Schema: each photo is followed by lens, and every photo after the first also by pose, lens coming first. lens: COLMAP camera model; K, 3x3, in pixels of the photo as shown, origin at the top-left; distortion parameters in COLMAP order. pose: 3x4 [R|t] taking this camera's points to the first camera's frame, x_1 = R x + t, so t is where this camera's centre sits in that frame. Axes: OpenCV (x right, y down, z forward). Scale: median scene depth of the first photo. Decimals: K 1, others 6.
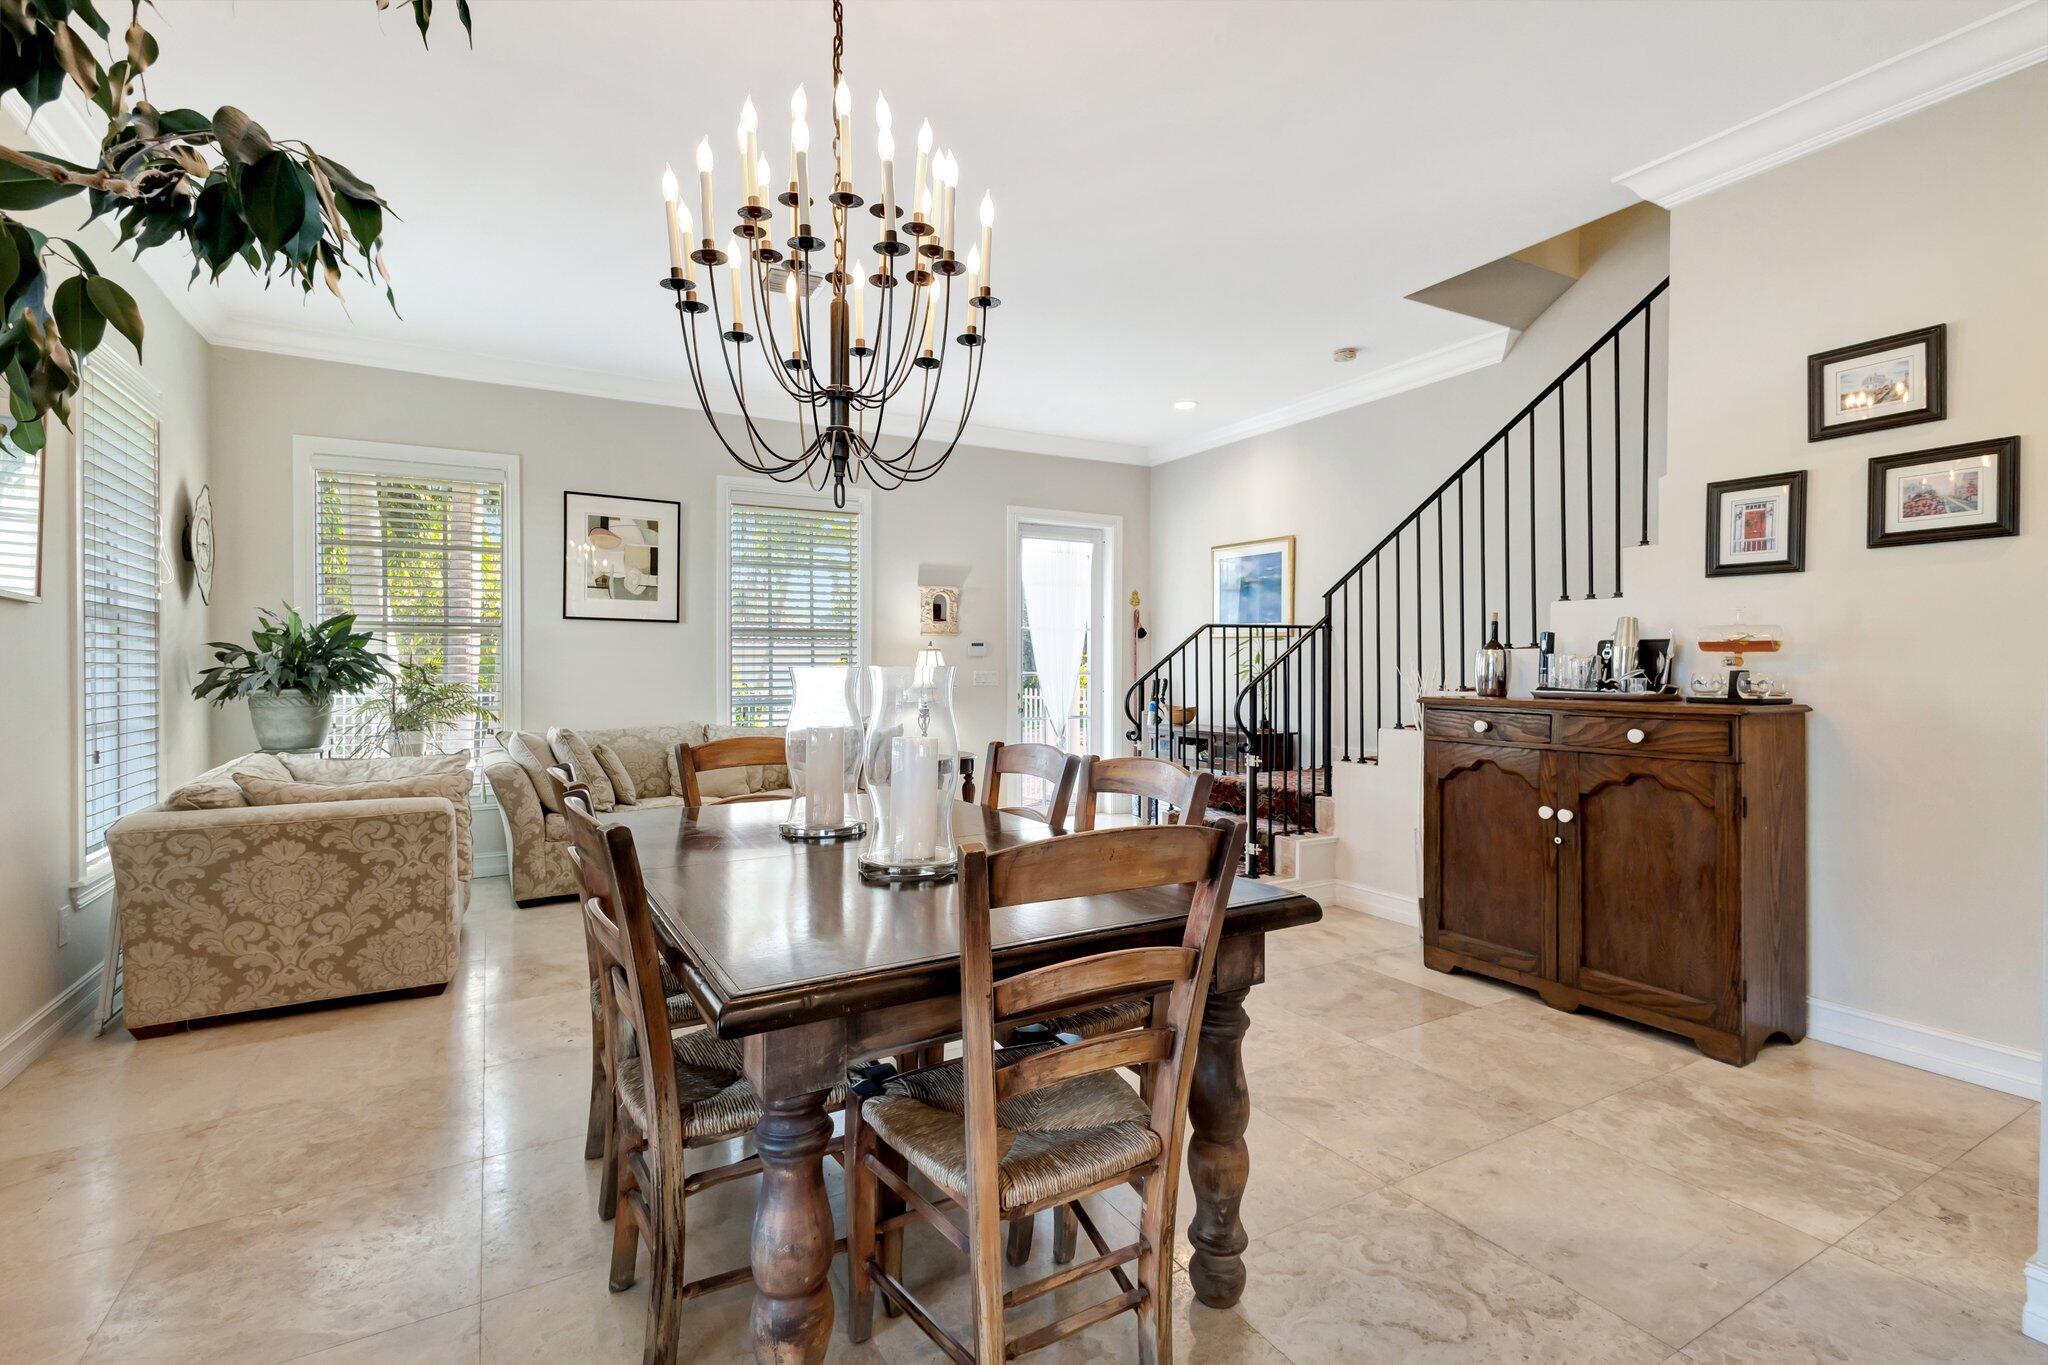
lens RADIAL K [[951.8, 0, 1042.9], [0, 951.8, 677.1], [0, 0, 1]] dist [0.008474, -0.002309]
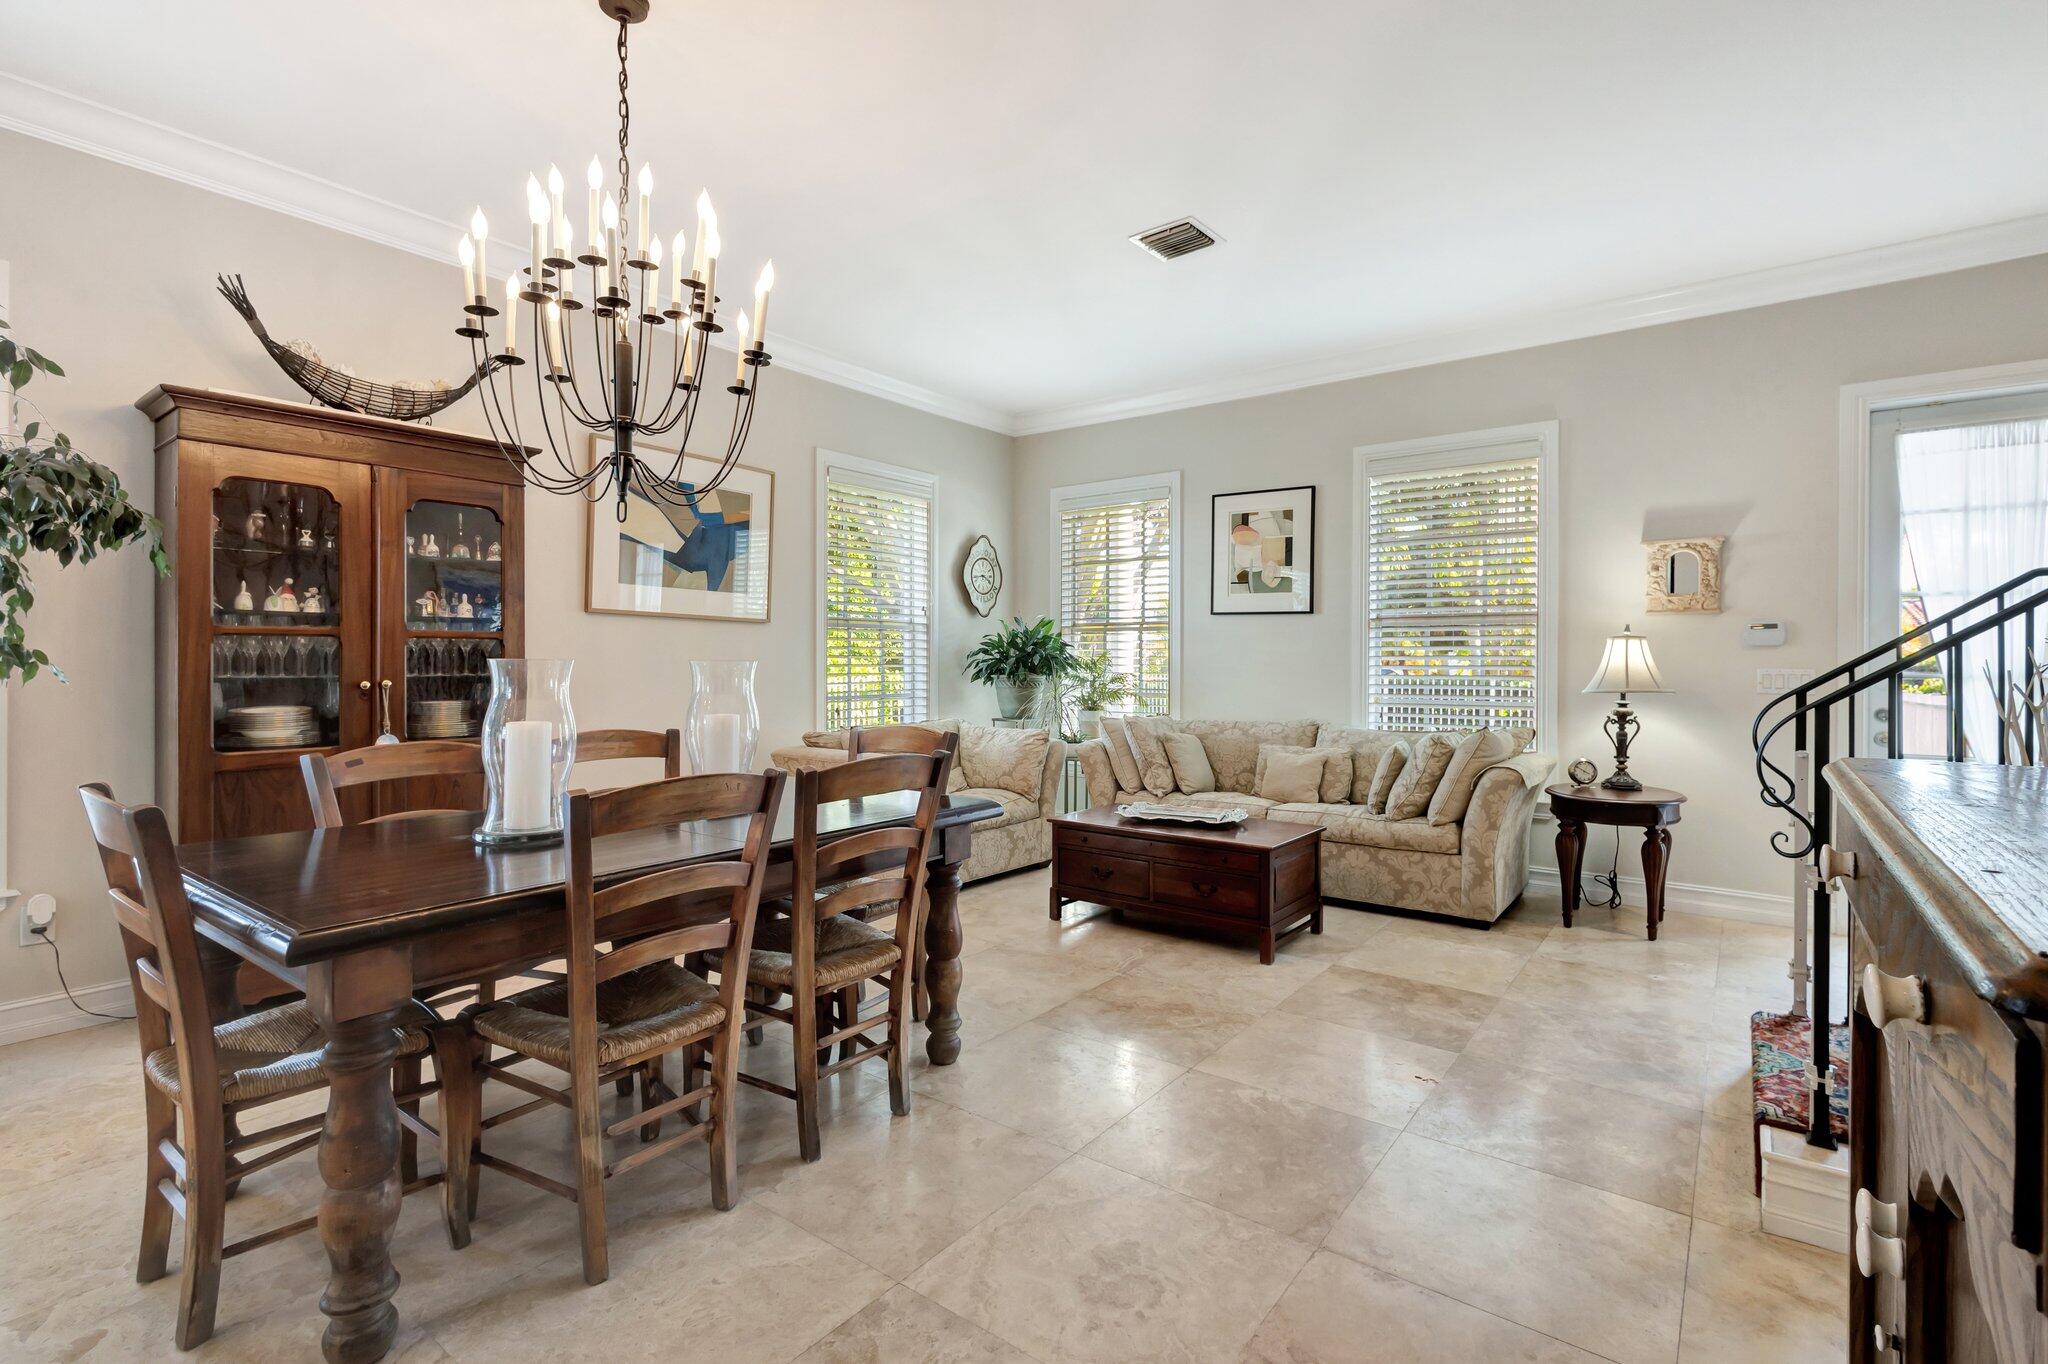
lens RADIAL K [[951.8, 0, 1012.2], [0, 951.8, 665.5], [0, 0, 1]] dist [0.008474, -0.002309]
pose [[0.377405, 0.009588, -0.925999, 0.448405], [-0.013838, 0.999893, 0.004713, -0.007219], [0.925945, 0.011035, 0.377497, 0.439699]]
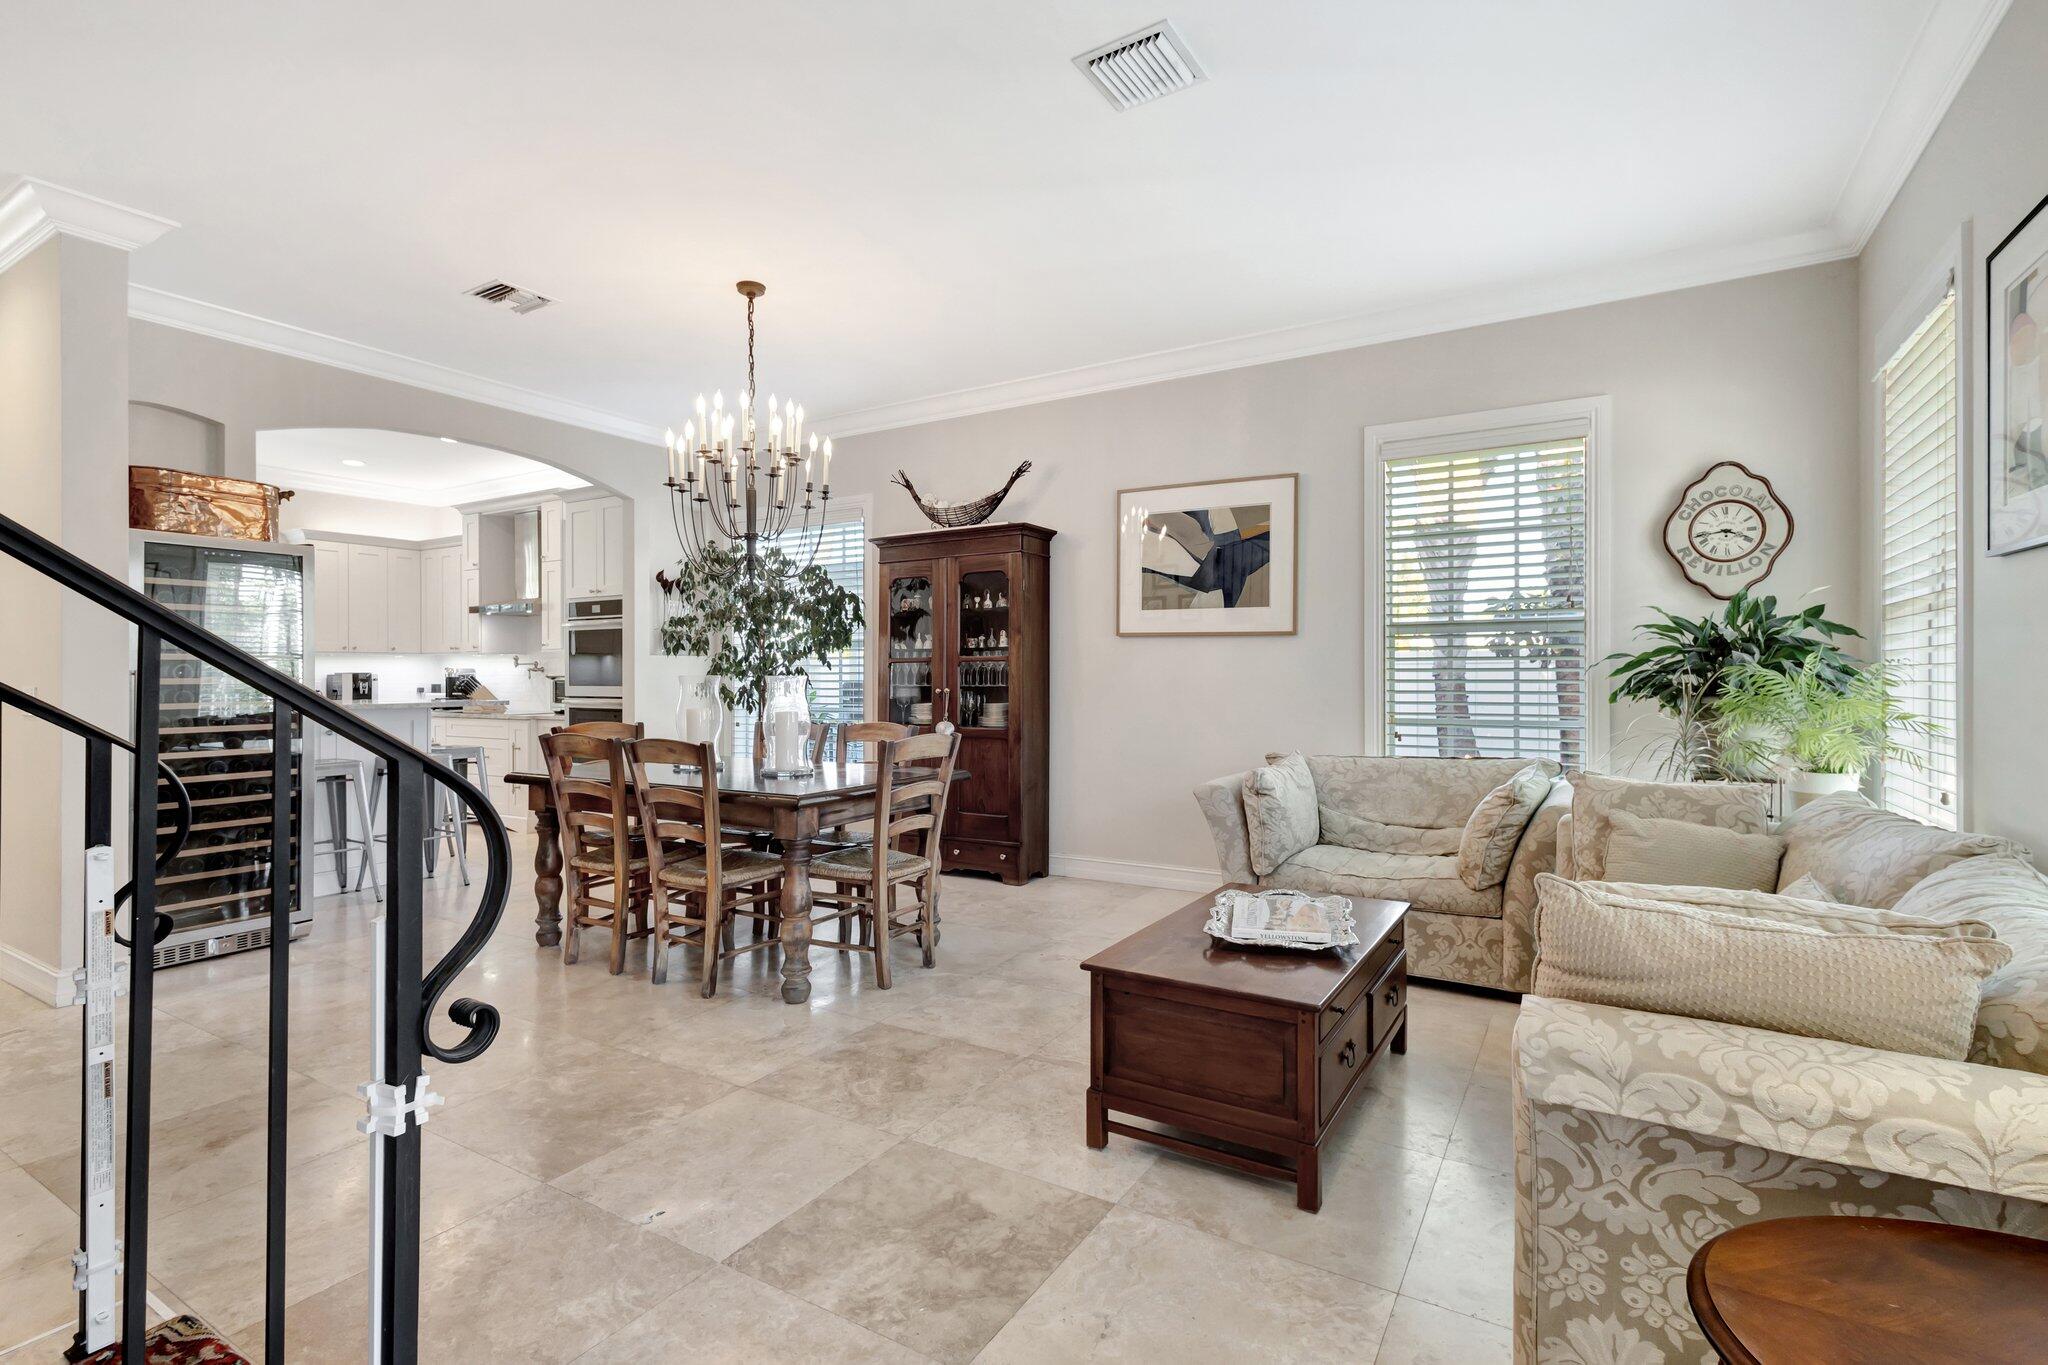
lens RADIAL K [[951.8, 0, 1032.0], [0, 951.8, 670.7], [0, 0, 1]] dist [0.008474, -0.002309]
pose [[-0.876262, 0.003057, -0.481824, 0.090886], [0.000510, 0.999985, 0.005416, -0.013458], [0.481834, 0.004500, -0.876251, 1.311323]]
